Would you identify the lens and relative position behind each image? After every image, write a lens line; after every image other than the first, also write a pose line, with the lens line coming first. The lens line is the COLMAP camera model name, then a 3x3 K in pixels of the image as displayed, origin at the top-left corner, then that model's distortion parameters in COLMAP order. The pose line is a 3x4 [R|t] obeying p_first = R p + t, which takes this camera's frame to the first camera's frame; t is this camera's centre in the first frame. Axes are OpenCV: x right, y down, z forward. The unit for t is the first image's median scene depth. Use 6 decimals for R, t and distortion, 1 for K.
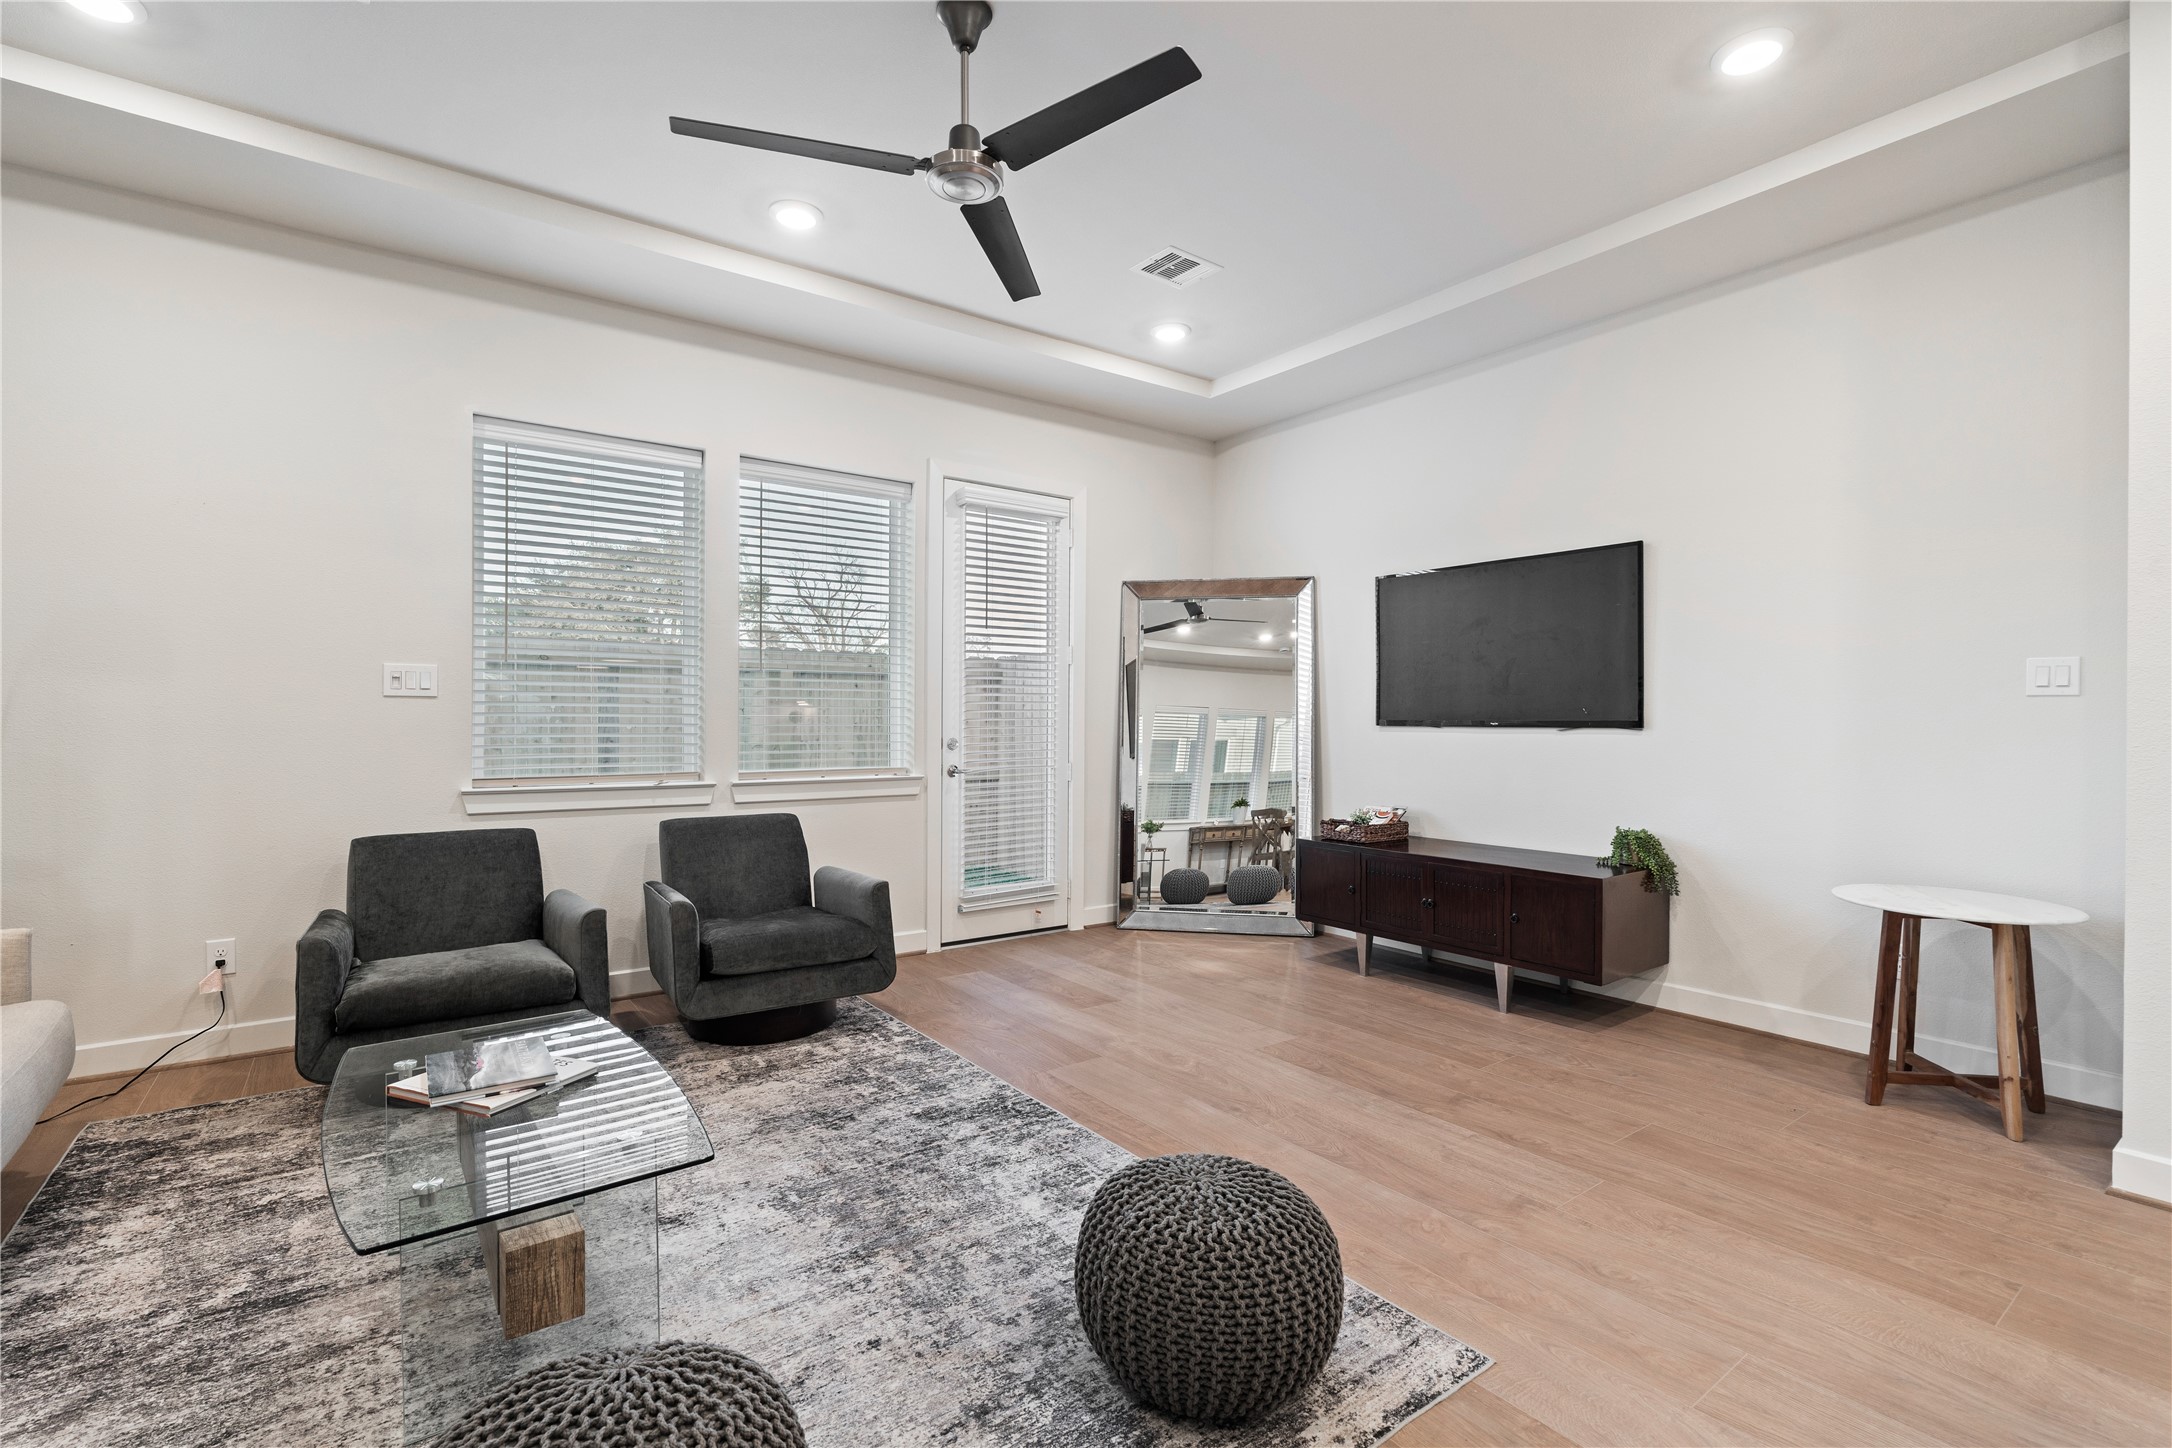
lens RADIAL K [[974.8, 0, 1088.8], [0, 974.8, 723.9], [0, 0, 1]] dist [-0.007176, 0.002420]
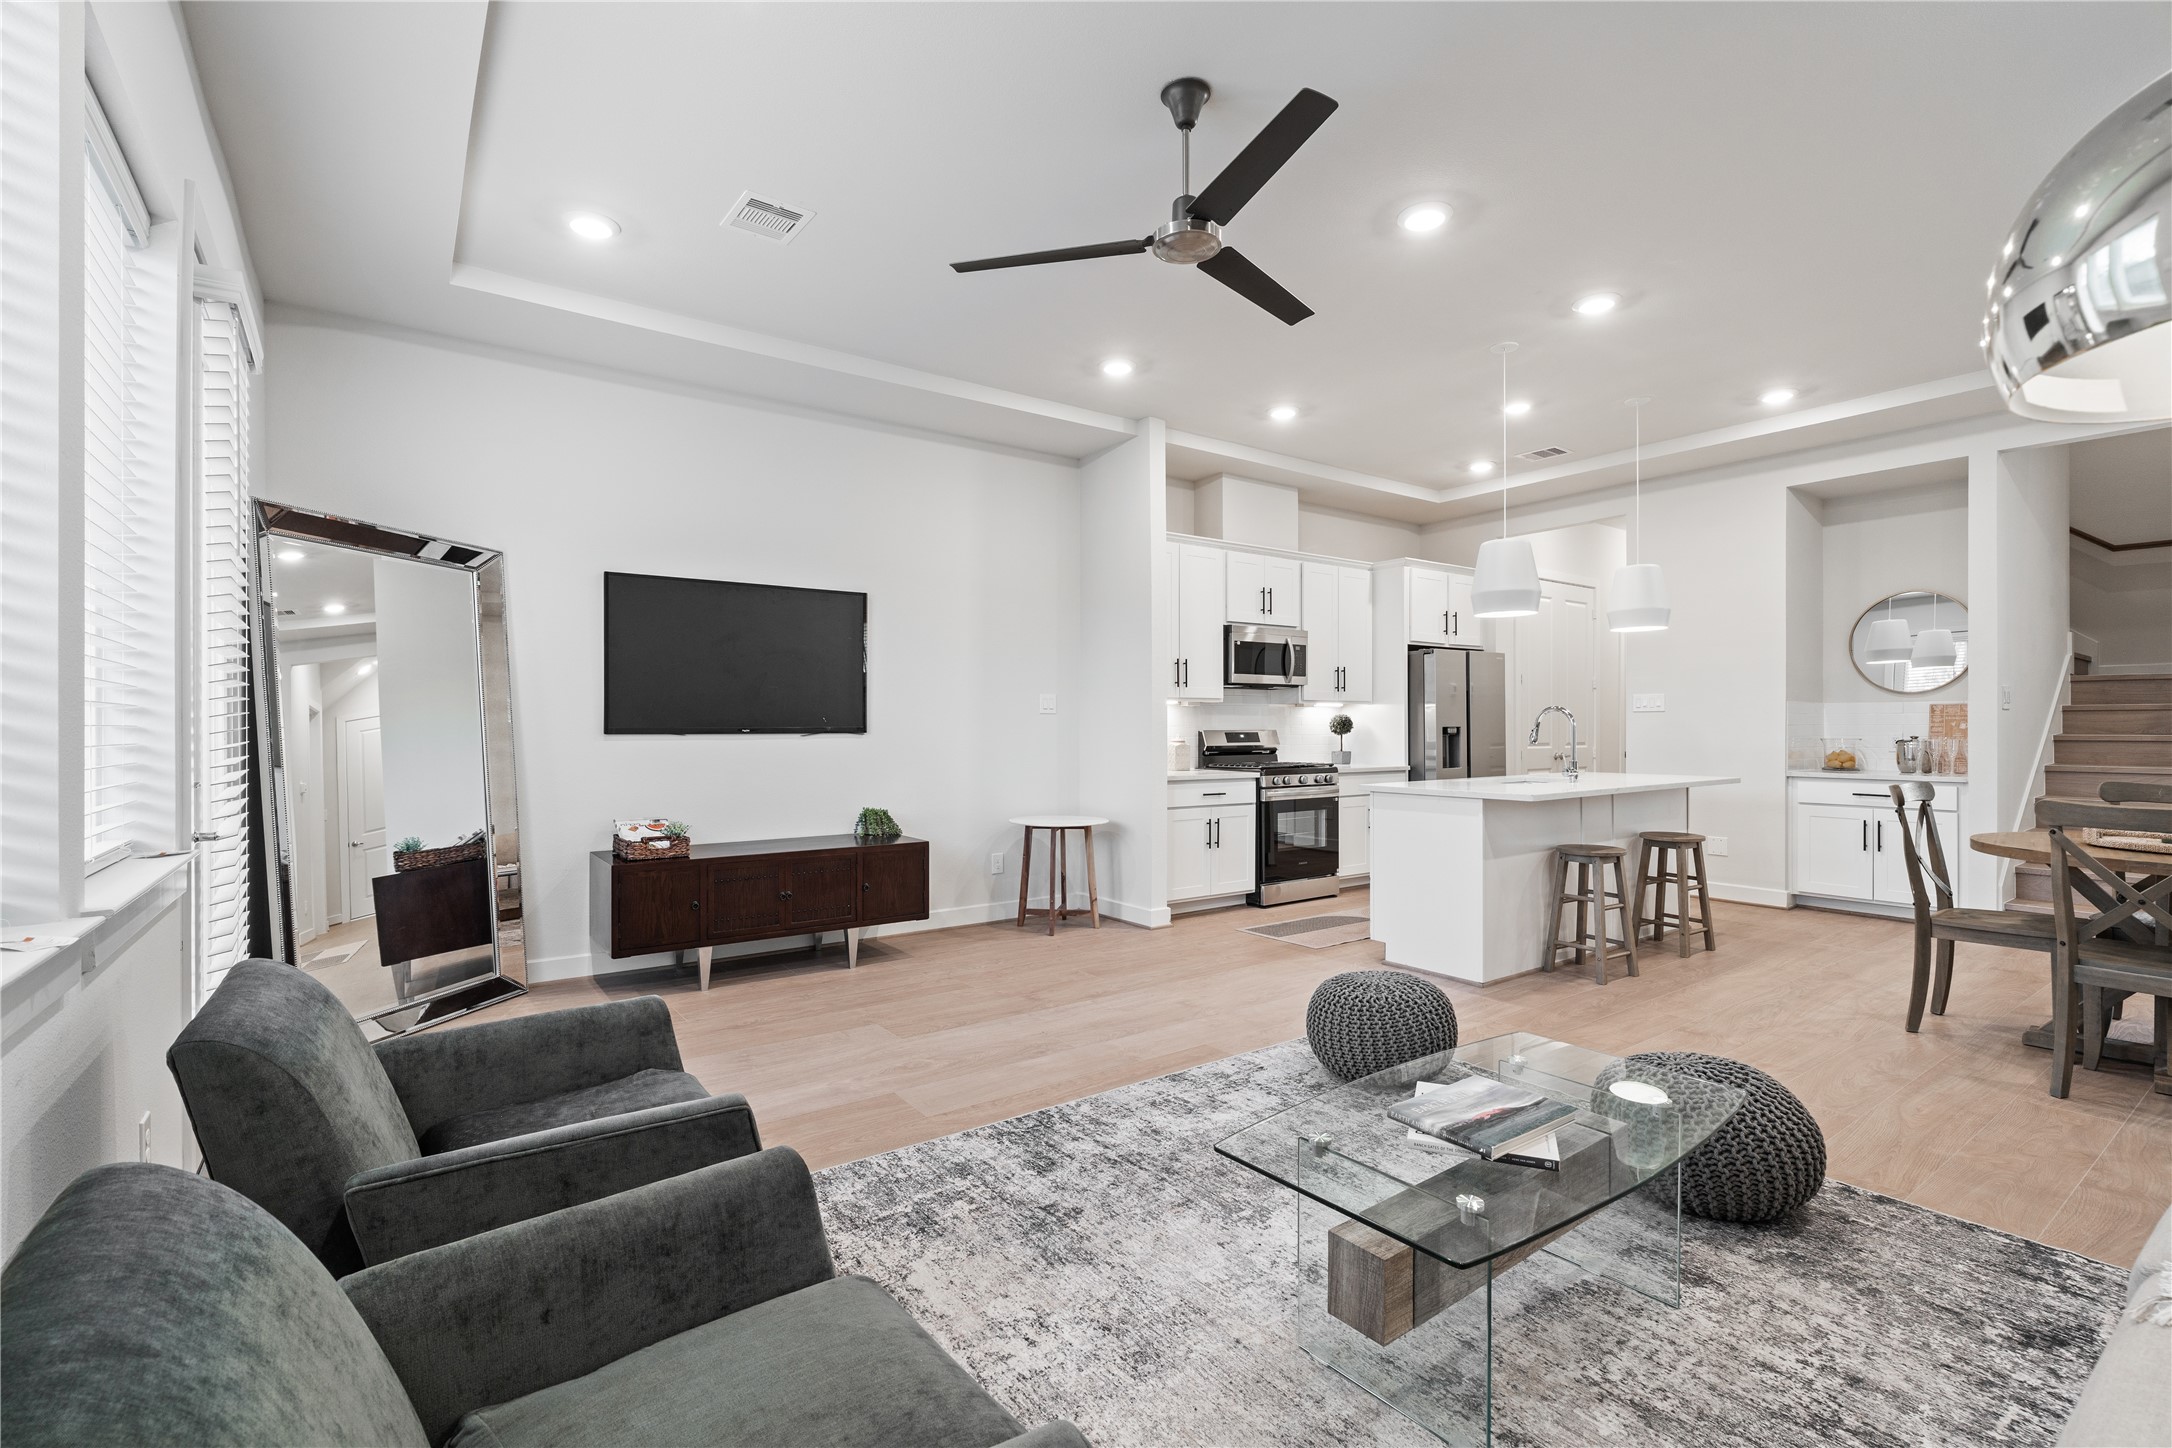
lens RADIAL K [[974.8, 0, 1086.9], [0, 974.8, 728.2], [0, 0, 1]] dist [-0.007176, 0.002420]
pose [[0.008008, -0.005117, 0.999955, -0.985945], [0.007947, 0.999956, 0.005053, -0.007558], [-0.999936, 0.007906, 0.008048, 0.878968]]
